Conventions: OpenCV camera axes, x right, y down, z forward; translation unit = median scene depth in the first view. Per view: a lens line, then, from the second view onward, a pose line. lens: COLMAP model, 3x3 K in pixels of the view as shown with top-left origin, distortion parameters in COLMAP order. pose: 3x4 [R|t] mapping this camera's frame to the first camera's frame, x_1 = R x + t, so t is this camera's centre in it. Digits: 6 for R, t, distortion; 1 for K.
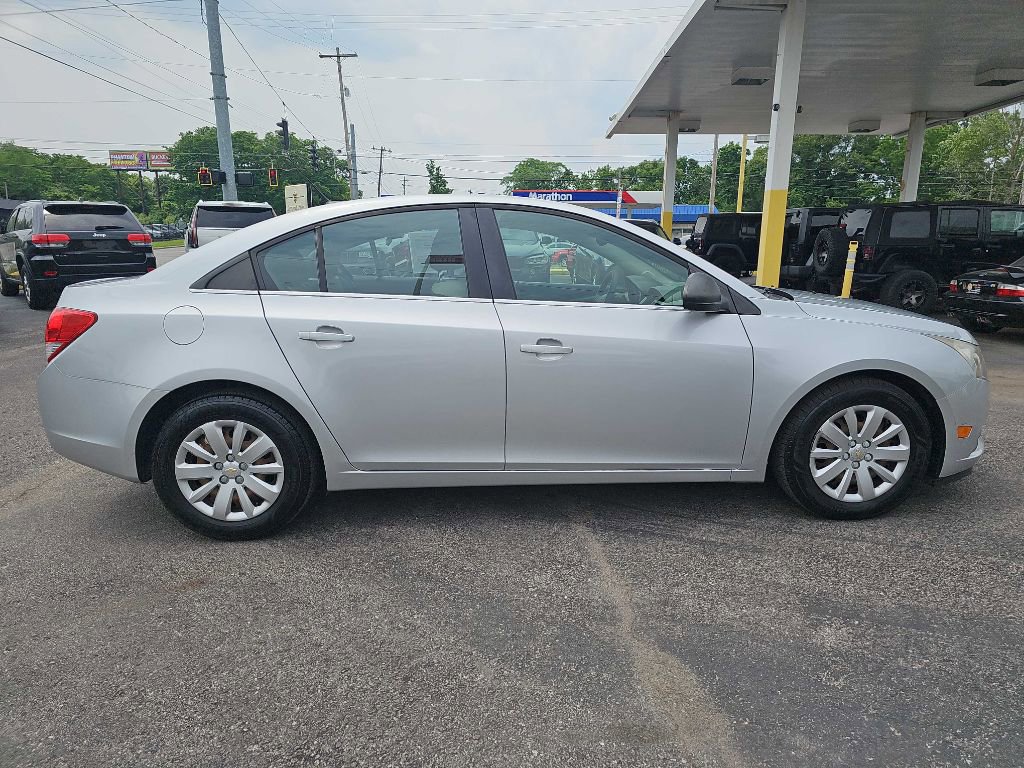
lens RADIAL K [[688.0, 0, 519.9], [0, 688.0, 389.1], [0, 0, 1]] dist [0.053811, -0.047433]
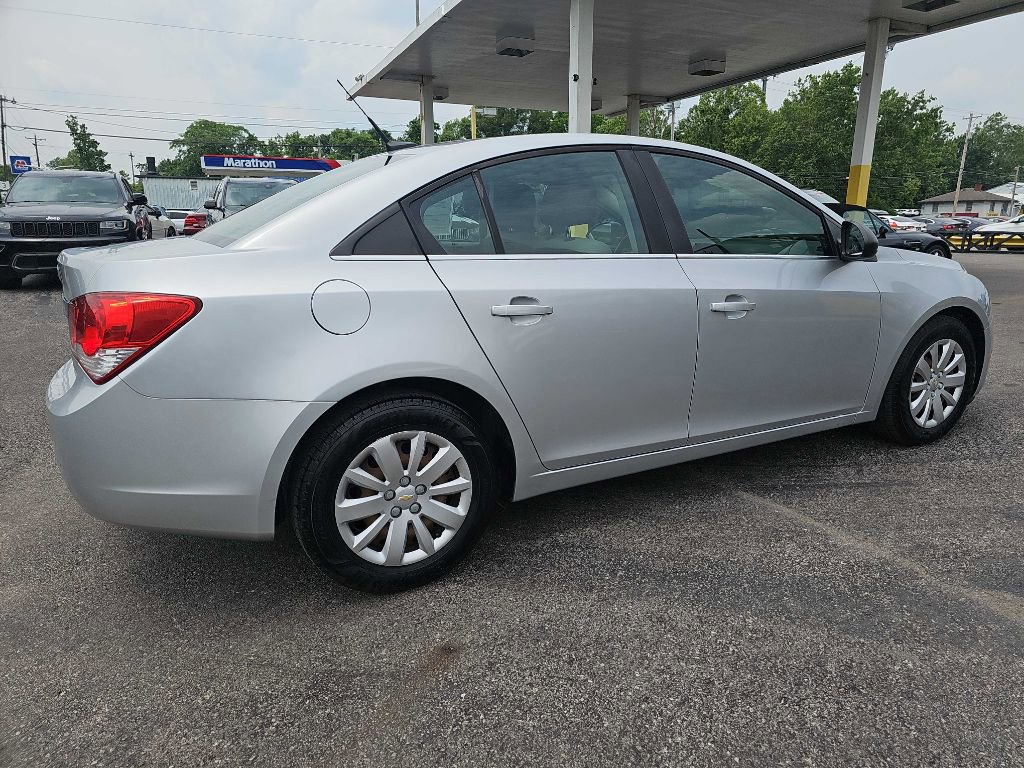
lens RADIAL K [[687.5, 0, 526.8], [0, 687.5, 386.0], [0, 0, 1]] dist [0.057077, -0.045465]
pose [[0.900698, -0.112688, 0.419578, -0.591938], [0.099142, 0.993605, 0.054032, -0.029705], [-0.422983, -0.007068, 0.906110, 0.269273]]
